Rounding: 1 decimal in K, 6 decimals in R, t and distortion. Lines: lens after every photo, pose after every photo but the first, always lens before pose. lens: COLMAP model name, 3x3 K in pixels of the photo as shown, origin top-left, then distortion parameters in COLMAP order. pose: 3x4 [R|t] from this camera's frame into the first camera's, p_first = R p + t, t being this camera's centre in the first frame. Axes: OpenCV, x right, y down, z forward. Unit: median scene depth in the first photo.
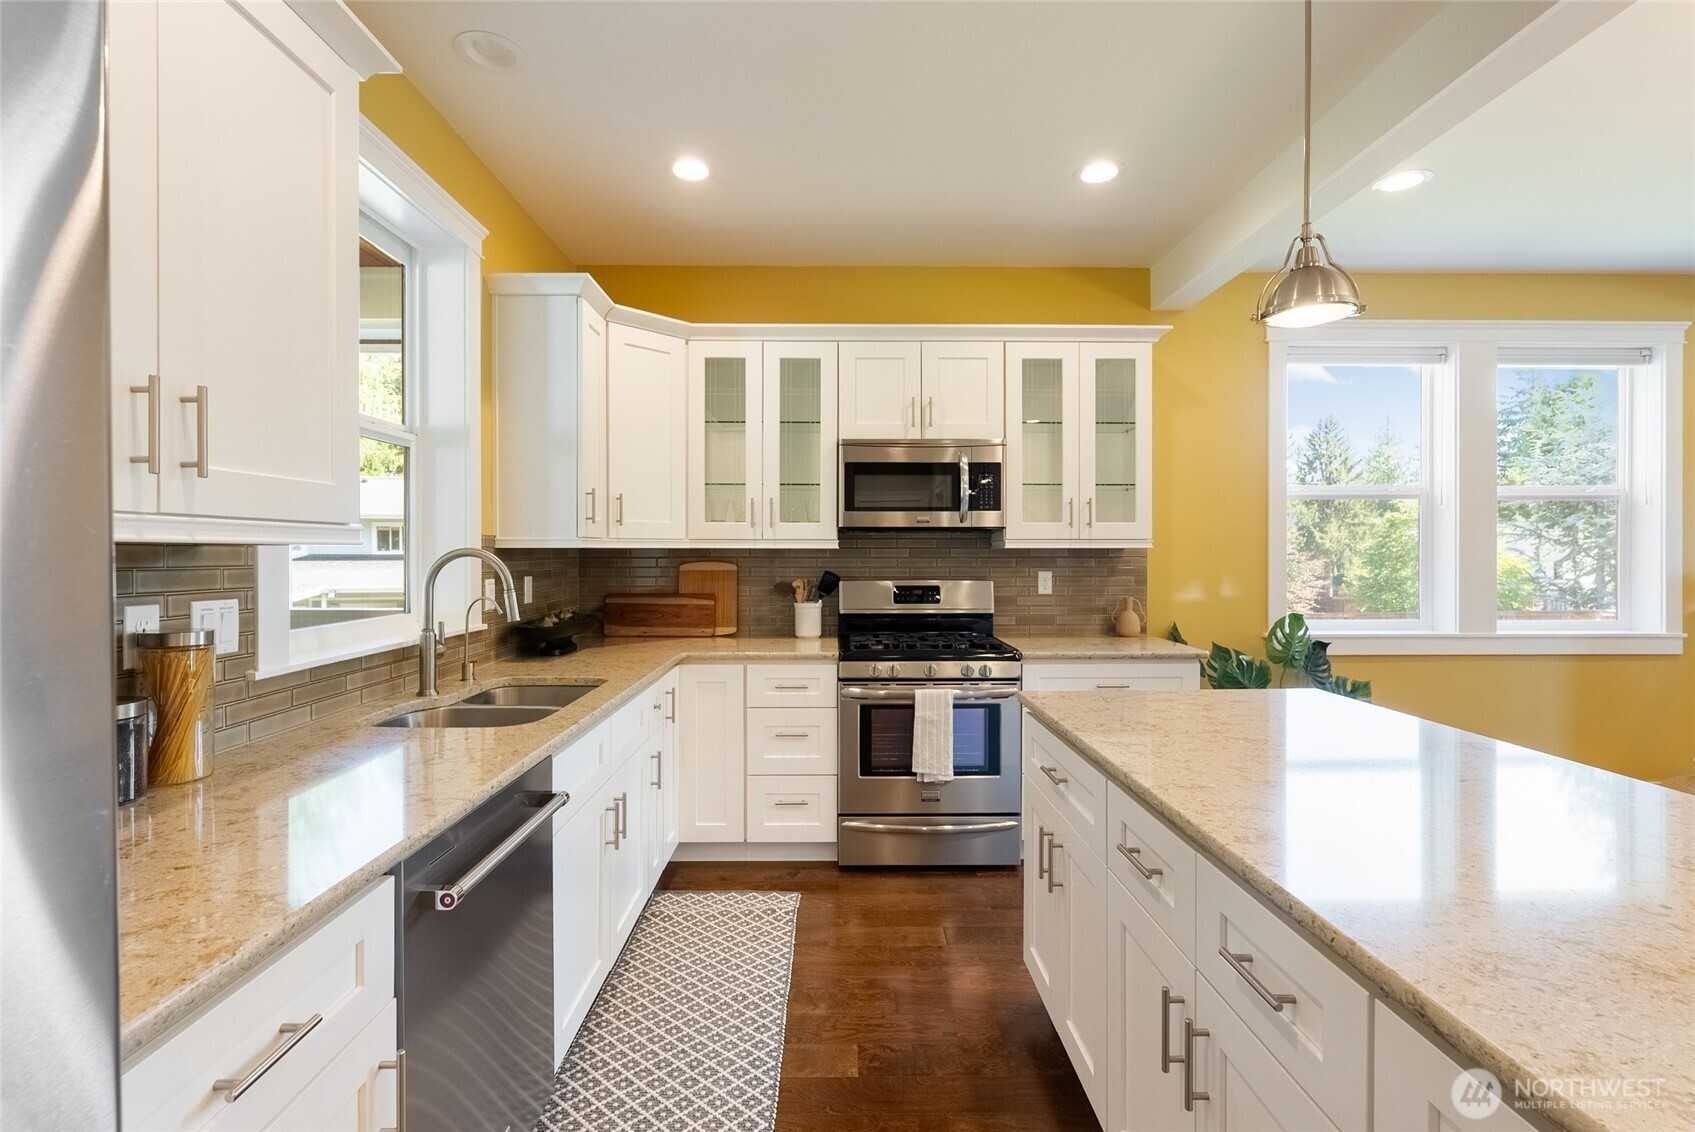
lens RADIAL K [[761.5, 0, 852.0], [0, 761.5, 561.6], [0, 0, 1]] dist [-0.001315, -0.000796]
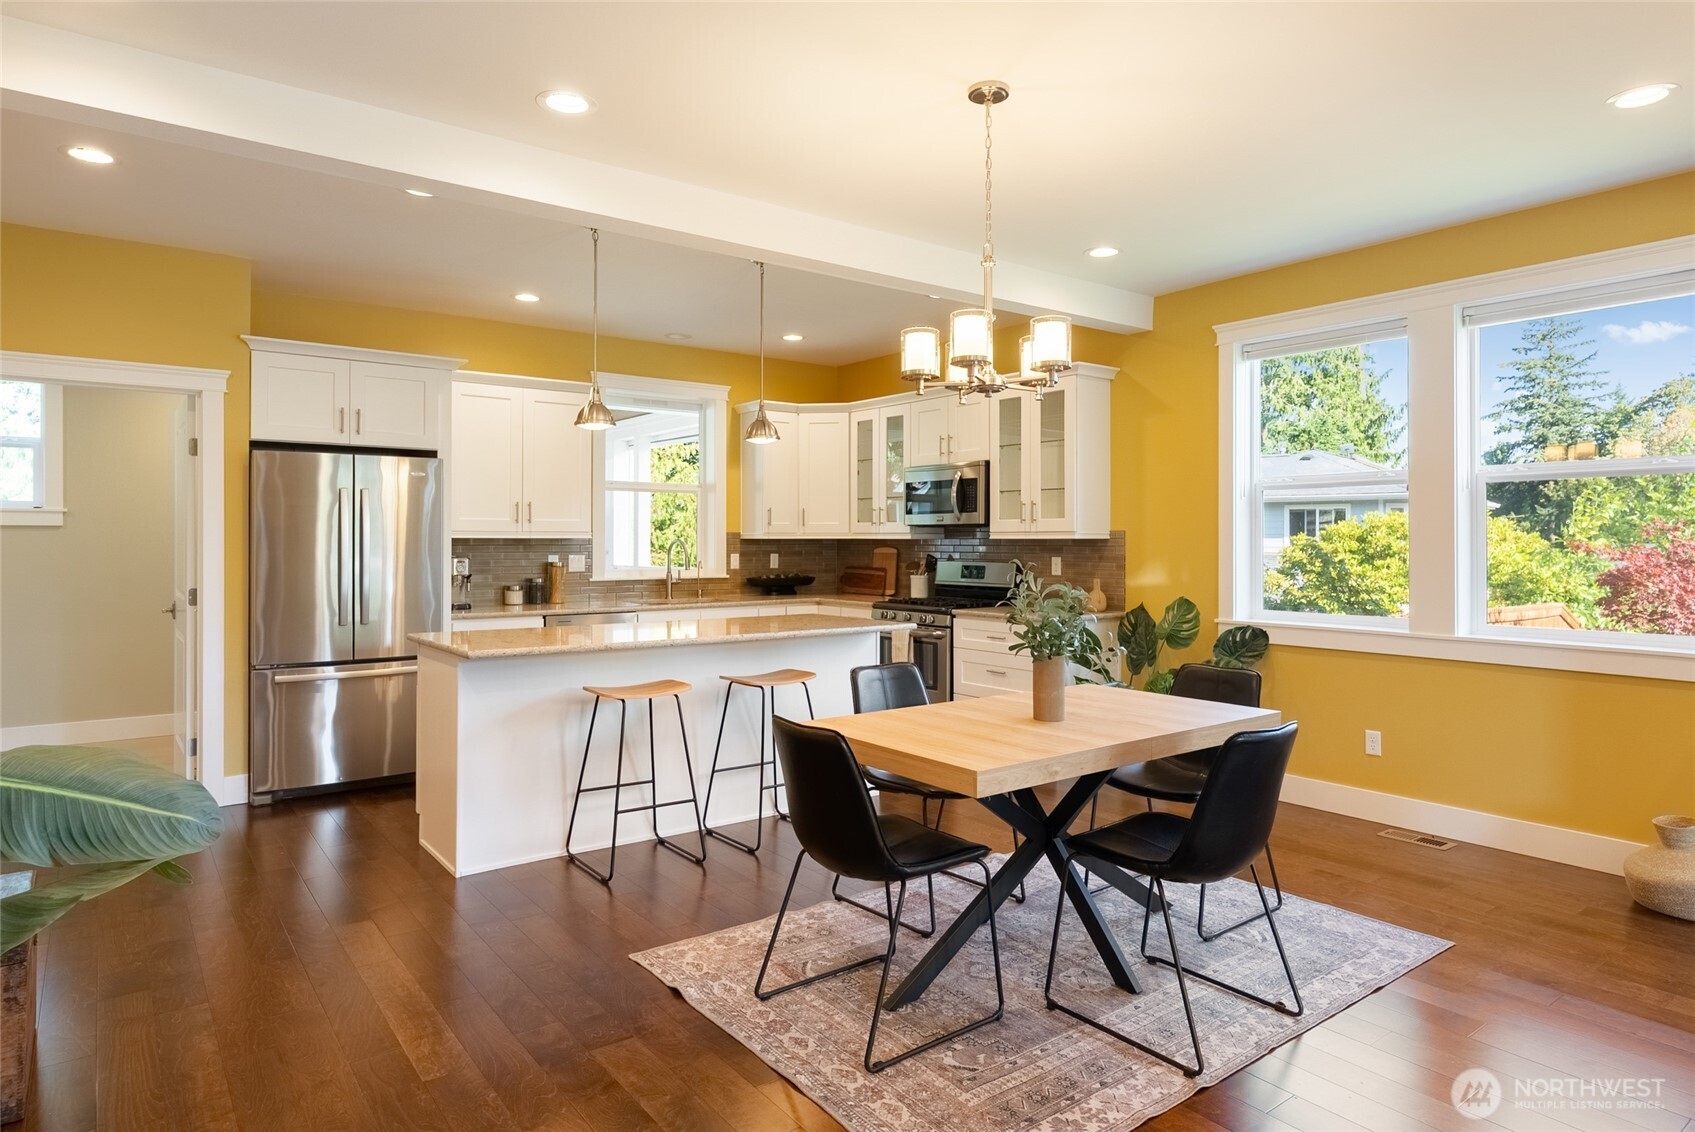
lens RADIAL K [[988.9, 0, 850.3], [0, 988.9, 541.2], [0, 0, 1]] dist [-0.010066, -0.000805]
pose [[0.590781, 0.002839, -0.806827, 1.489801], [-0.011865, 0.999916, -0.005170, -0.000669], [0.806744, 0.012628, 0.590766, -0.258229]]
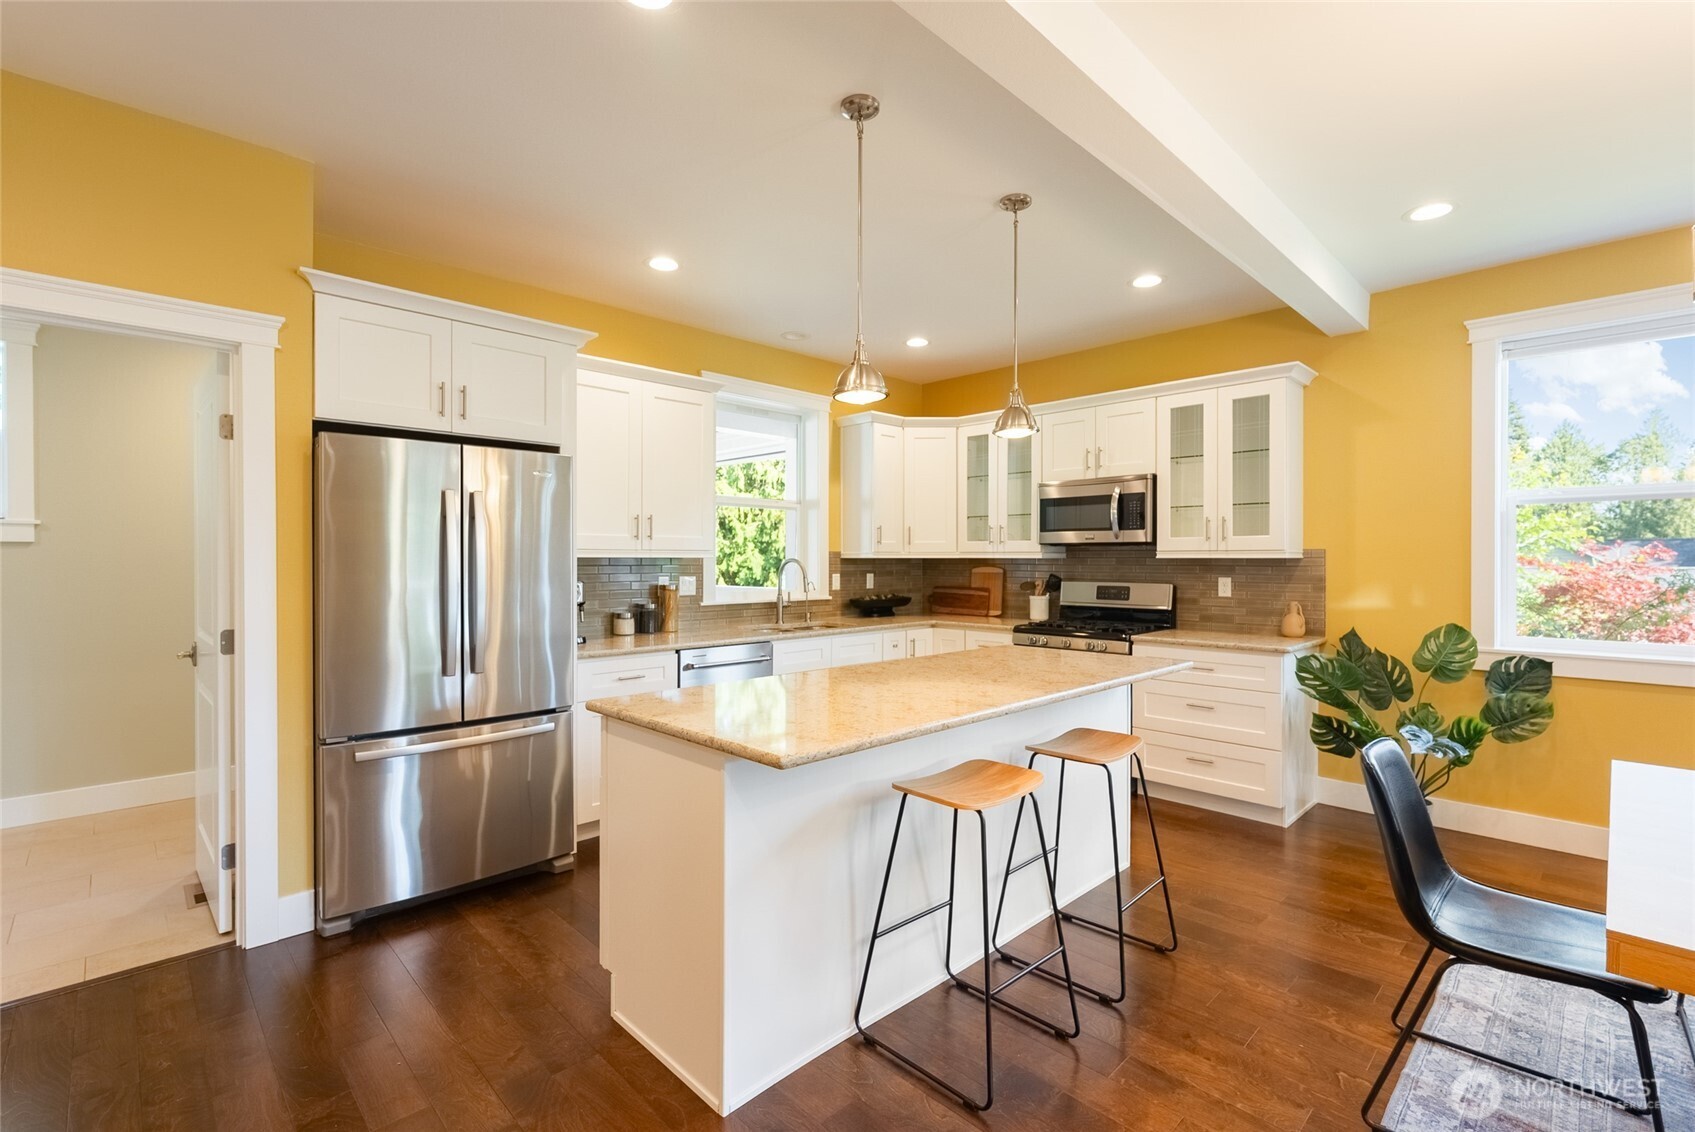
lens RADIAL K [[761.5, 0, 847.4], [0, 761.5, 566.2], [0, 0, 1]] dist [-0.001315, -0.000796]
pose [[0.683459, 0.008310, -0.729941, 0.777610], [-0.010514, 0.999944, 0.001540, -0.000243], [0.729913, 0.006622, 0.683508, -0.251506]]
